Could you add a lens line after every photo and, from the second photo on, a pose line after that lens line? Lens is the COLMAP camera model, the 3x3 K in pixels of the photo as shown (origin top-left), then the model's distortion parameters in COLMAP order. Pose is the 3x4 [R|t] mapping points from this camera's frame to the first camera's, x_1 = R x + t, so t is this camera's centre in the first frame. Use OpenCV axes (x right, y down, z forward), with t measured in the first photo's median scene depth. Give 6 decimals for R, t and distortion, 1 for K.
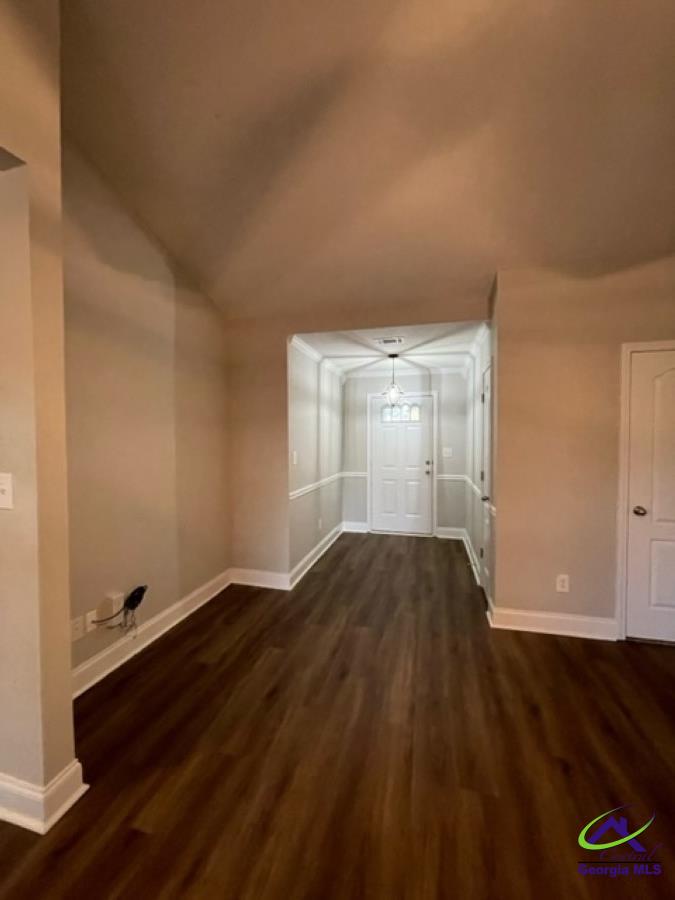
lens RADIAL K [[362.3, 0, 336.4], [0, 362.3, 448.1], [0, 0, 1]] dist [-0.002704, 0.000882]
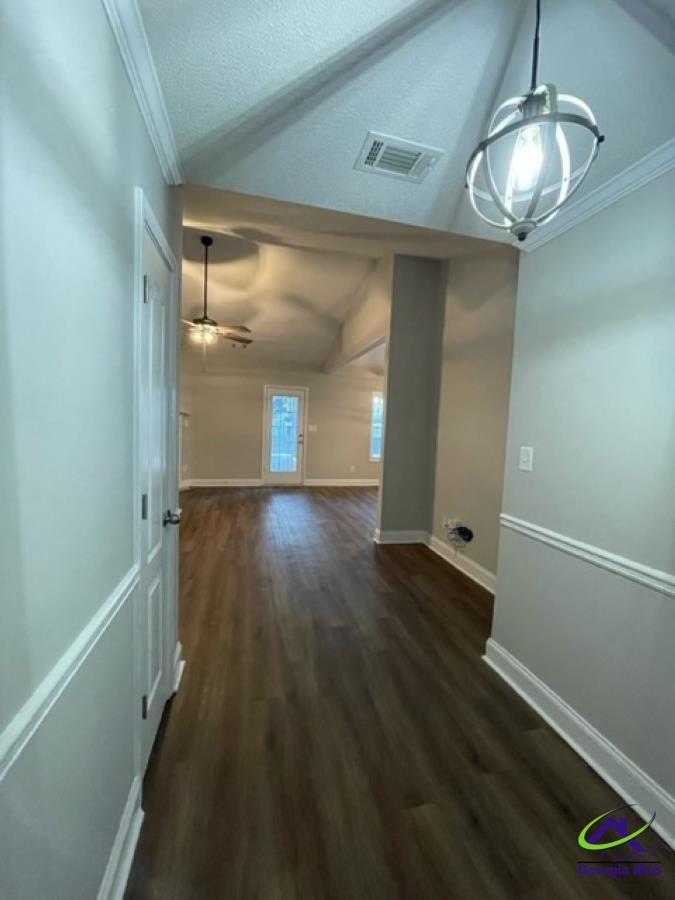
lens RADIAL K [[362.3, 0, 339.1], [0, 362.3, 448.7], [0, 0, 1]] dist [-0.002704, 0.000882]
pose [[-0.877075, 0.000765, -0.480353, 0.482317], [-0.056455, 0.992904, 0.104662, -0.033989], [0.477025, 0.118915, -0.870808, 1.666857]]
